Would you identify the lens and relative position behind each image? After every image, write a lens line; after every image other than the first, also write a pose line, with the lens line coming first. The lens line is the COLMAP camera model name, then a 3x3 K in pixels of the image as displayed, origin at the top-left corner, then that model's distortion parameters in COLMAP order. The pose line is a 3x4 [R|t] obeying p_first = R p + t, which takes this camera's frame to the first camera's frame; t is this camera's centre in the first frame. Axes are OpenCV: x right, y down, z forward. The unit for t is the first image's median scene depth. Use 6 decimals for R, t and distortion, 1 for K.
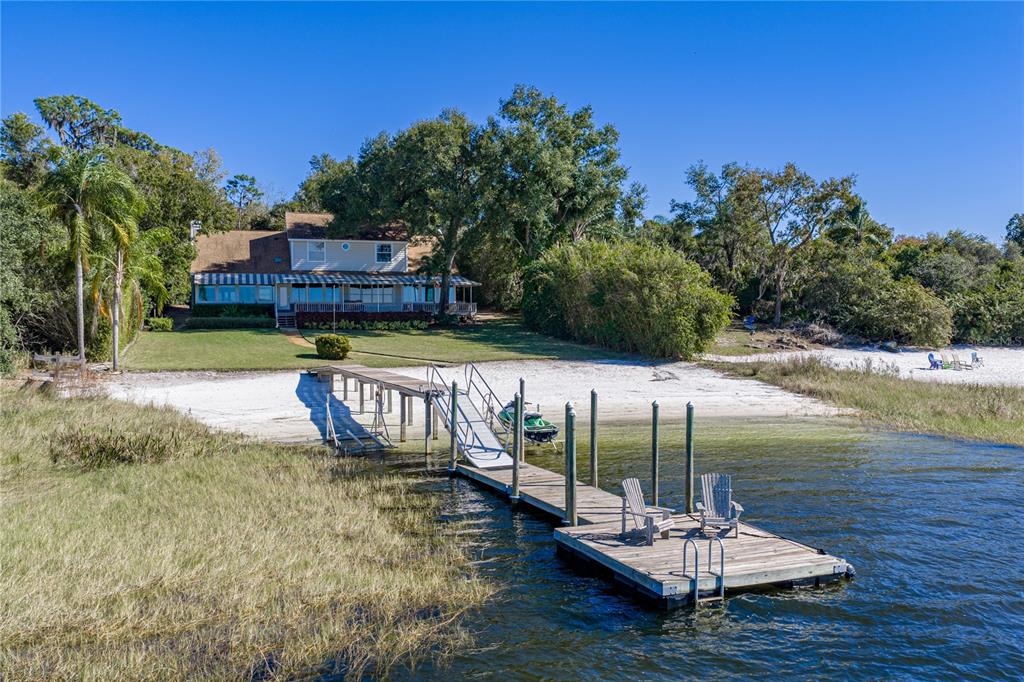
lens RADIAL K [[862.2, 0, 505.8], [0, 862.2, 337.9], [0, 0, 1]] dist [0.007632, -0.004761]
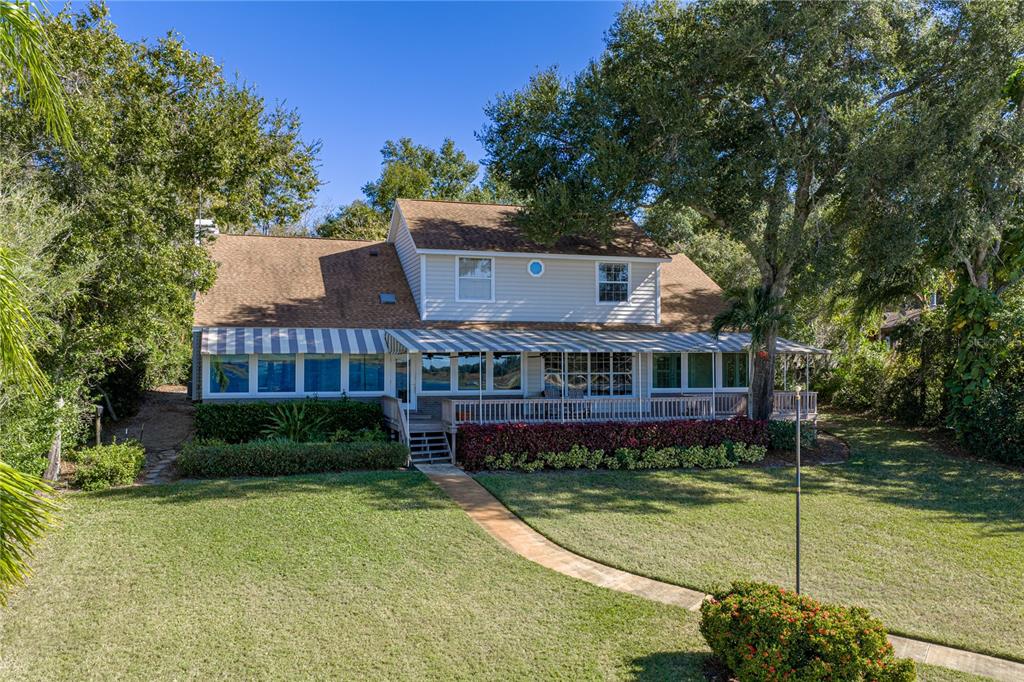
lens RADIAL K [[862.2, 0, 505.8], [0, 862.2, 337.9], [0, 0, 1]] dist [0.007632, -0.004761]
pose [[0.999994, -0.000844, 0.003215, -0.205686], [0.001029, 0.998307, -0.058161, -0.043904], [-0.003161, 0.058164, 0.998302, 0.557810]]
